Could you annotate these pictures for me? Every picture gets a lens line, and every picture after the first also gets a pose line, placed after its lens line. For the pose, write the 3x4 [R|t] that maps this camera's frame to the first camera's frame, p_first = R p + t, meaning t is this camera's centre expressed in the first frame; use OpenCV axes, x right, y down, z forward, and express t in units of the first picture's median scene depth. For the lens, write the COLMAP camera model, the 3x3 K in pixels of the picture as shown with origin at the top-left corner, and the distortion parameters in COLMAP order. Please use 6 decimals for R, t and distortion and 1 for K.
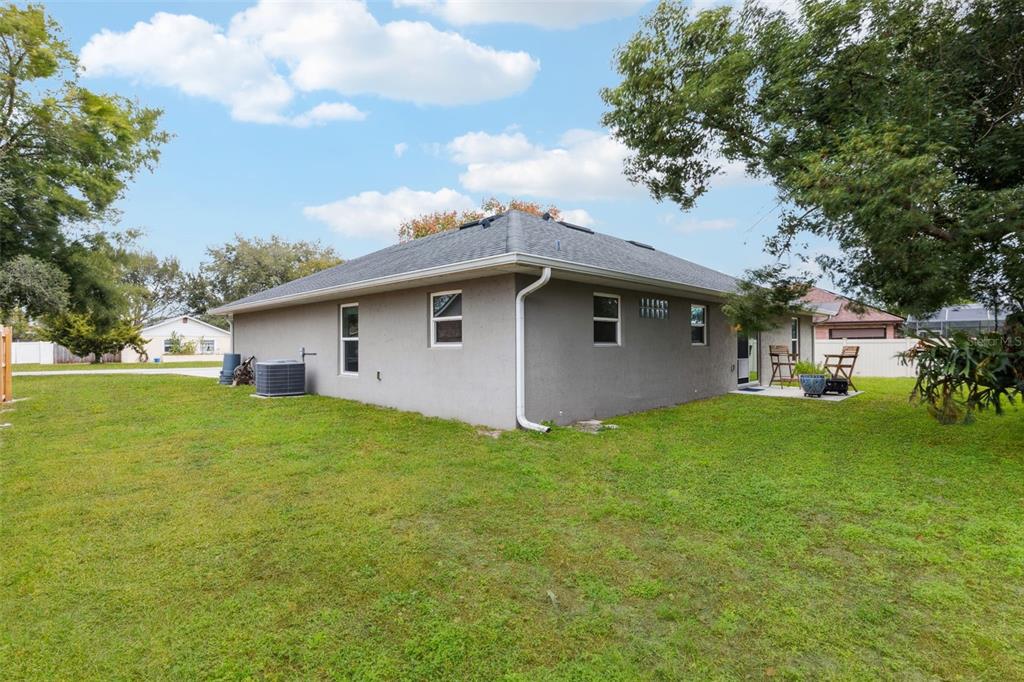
lens RADIAL K [[482.7, 0, 511.9], [0, 482.7, 343.7], [0, 0, 1]] dist [-0.000226, -0.000044]
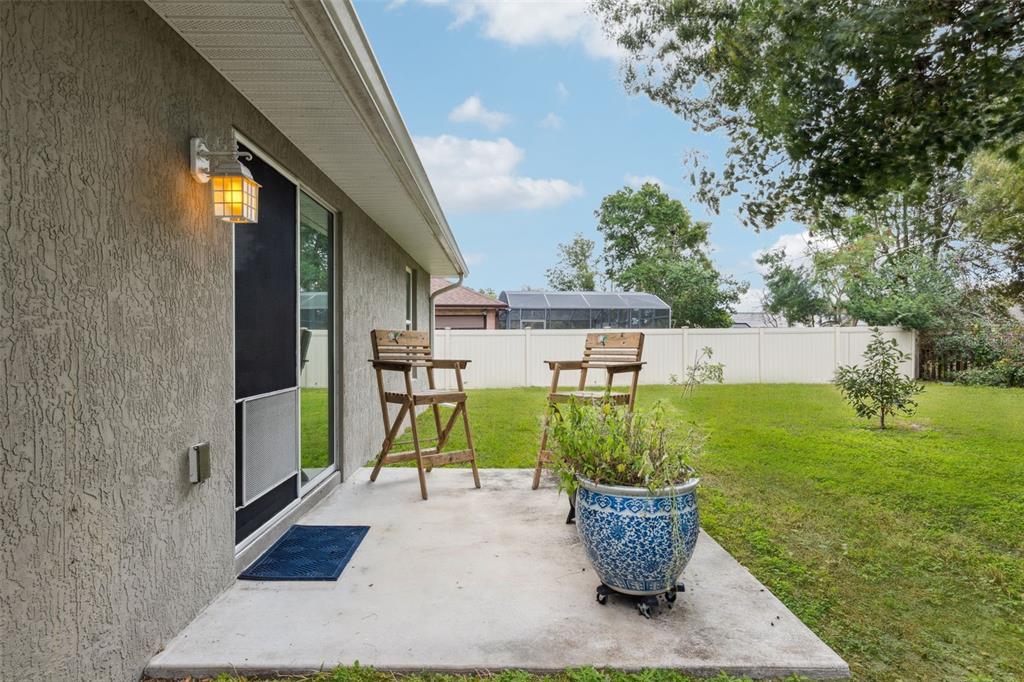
lens RADIAL K [[482.7, 0, 509.1], [0, 482.7, 342.4], [0, 0, 1]] dist [-0.000226, -0.000044]
pose [[0.651364, -0.000213, 0.758765, 0.383201], [-0.005092, 0.999976, 0.004652, 0.008766], [-0.758748, -0.006893, 0.651347, 0.775756]]
